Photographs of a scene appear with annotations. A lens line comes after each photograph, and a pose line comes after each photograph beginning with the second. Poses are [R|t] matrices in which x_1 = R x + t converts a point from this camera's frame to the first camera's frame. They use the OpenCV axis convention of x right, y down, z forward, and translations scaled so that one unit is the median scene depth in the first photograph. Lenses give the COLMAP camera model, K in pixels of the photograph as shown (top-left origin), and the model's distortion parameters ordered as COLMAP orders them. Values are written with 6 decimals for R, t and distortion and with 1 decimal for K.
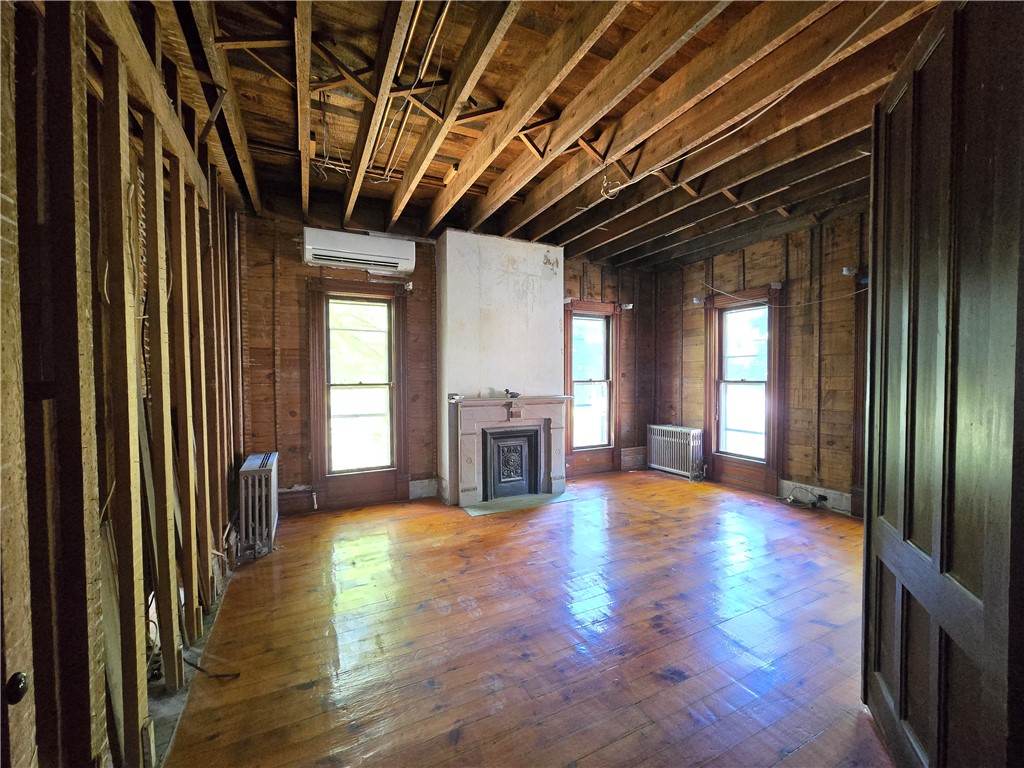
lens RADIAL K [[416.9, 0, 519.5], [0, 416.9, 388.6], [0, 0, 1]] dist [0.002643, 0.000527]
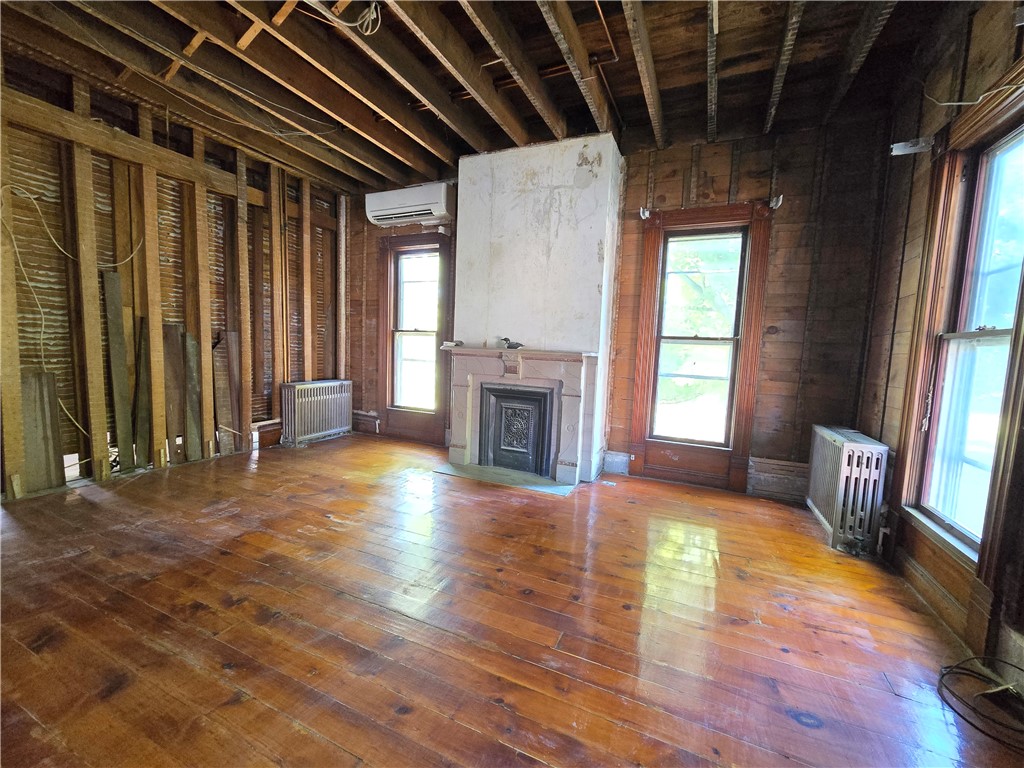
lens RADIAL K [[416.9, 0, 514.2], [0, 416.9, 387.9], [0, 0, 1]] dist [0.002643, 0.000527]
pose [[0.629338, 0.104551, -0.770067, 0.620259], [-0.068731, 0.994514, 0.078853, 0.032996], [0.774086, 0.003302, 0.633071, 0.492224]]
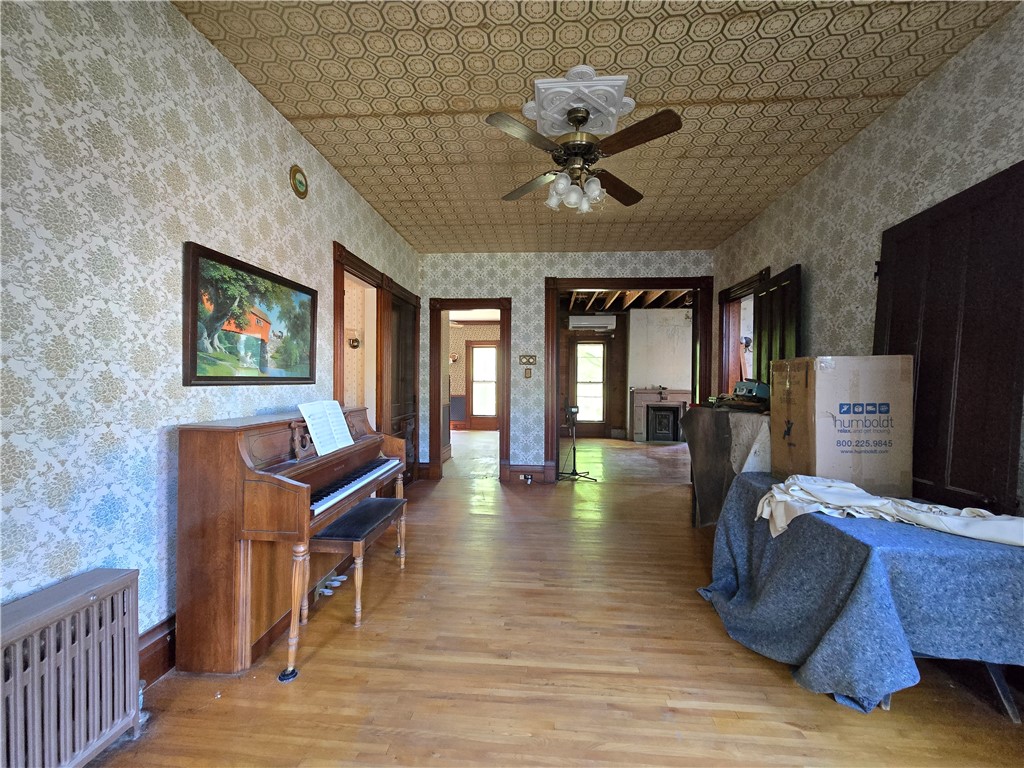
lens RADIAL K [[416.9, 0, 514.5], [0, 416.9, 386.3], [0, 0, 1]] dist [0.002643, 0.000527]
pose [[0.858025, 0.017399, -0.513313, 0.390653], [-0.026458, 0.999596, -0.010344, 0.044299], [0.512925, 0.022457, 0.858139, -1.048891]]
